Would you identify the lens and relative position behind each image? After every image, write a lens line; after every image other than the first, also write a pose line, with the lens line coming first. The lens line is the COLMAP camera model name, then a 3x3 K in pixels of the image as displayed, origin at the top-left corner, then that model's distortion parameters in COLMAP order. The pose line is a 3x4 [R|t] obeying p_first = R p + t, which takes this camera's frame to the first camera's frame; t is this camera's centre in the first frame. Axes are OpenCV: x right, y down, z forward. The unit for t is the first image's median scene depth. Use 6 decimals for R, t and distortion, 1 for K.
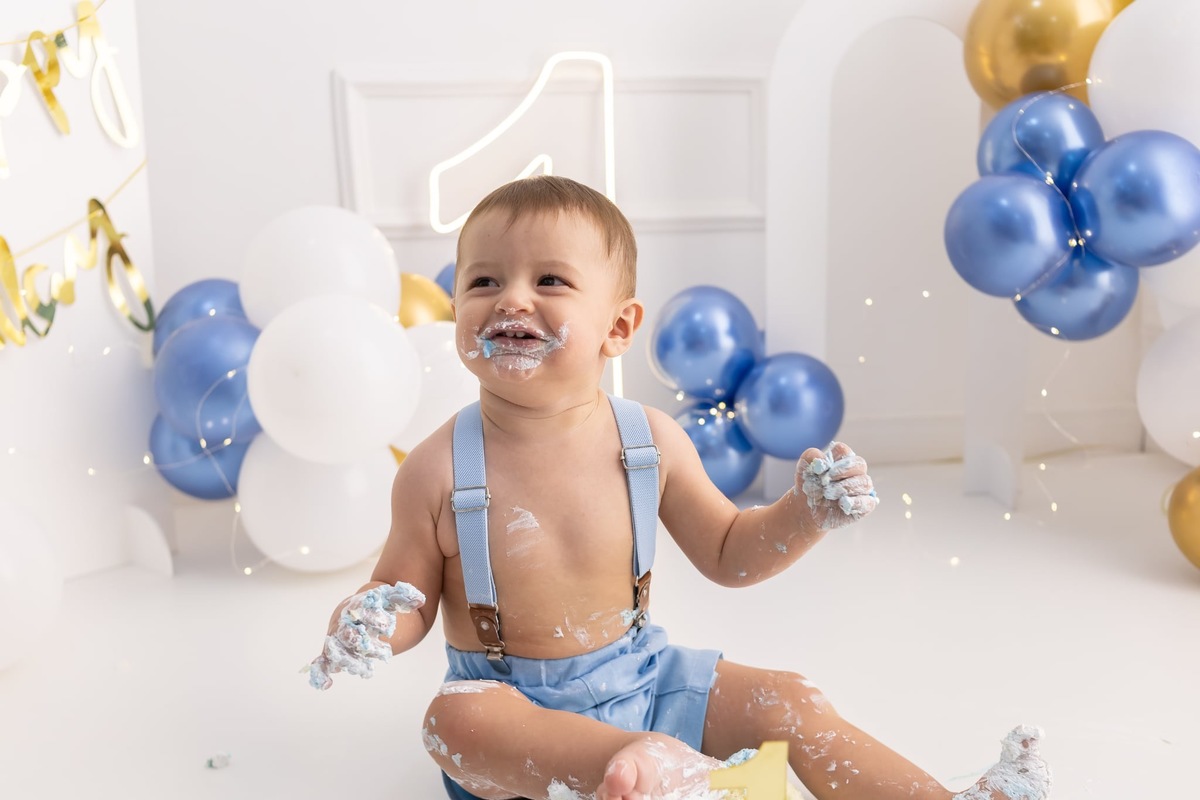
lens RADIAL K [[1314.6, 0, 599.9], [0, 1314.6, 407.8], [0, 0, 1]] dist [0.030479, 0.000000]
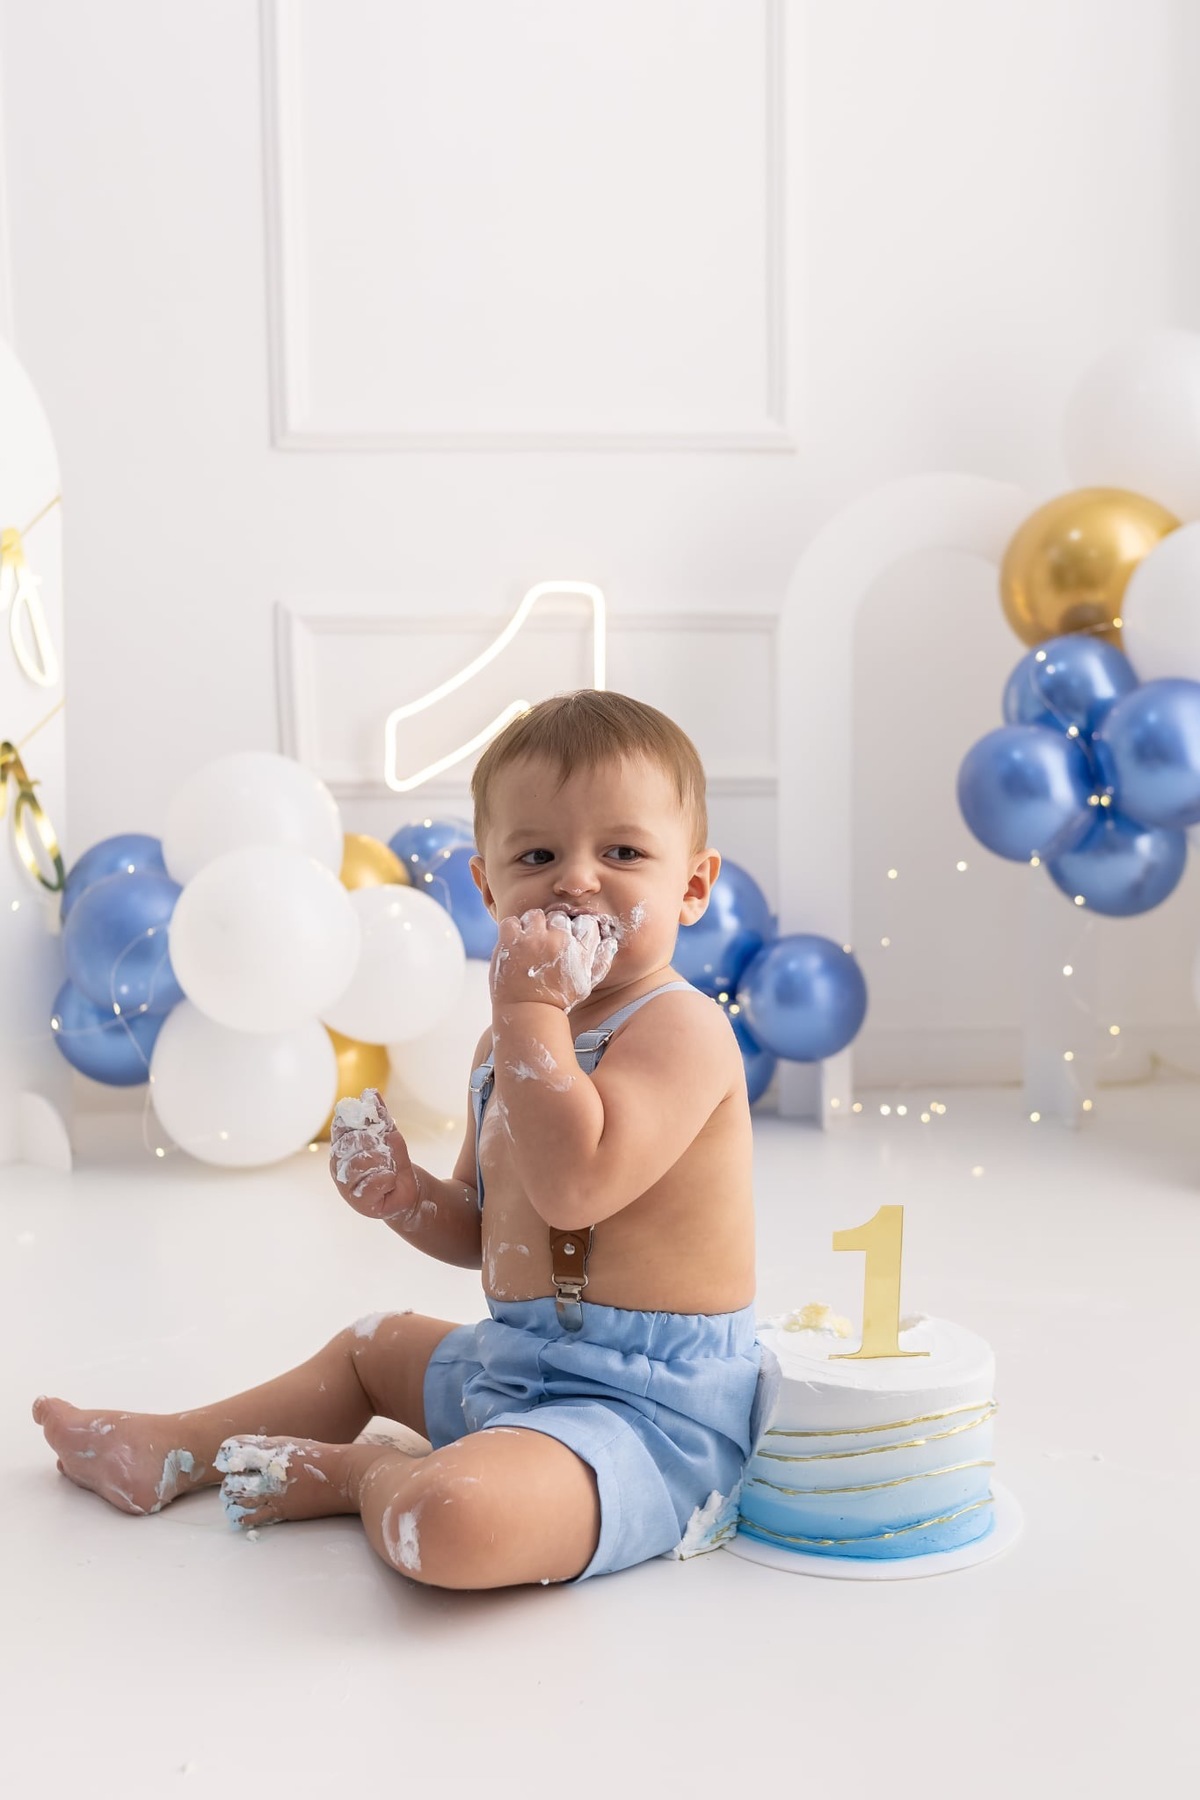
lens RADIAL K [[2132.6, 0, 598.3], [0, 2132.6, 895.9], [0, 0, 1]] dist [0.067966, 0.000000]
pose [[0.998715, 0.014728, -0.048488, 0.087492], [-0.019993, 0.993735, -0.109956, 0.095144], [0.046565, 0.110784, 0.992753, -0.401041]]
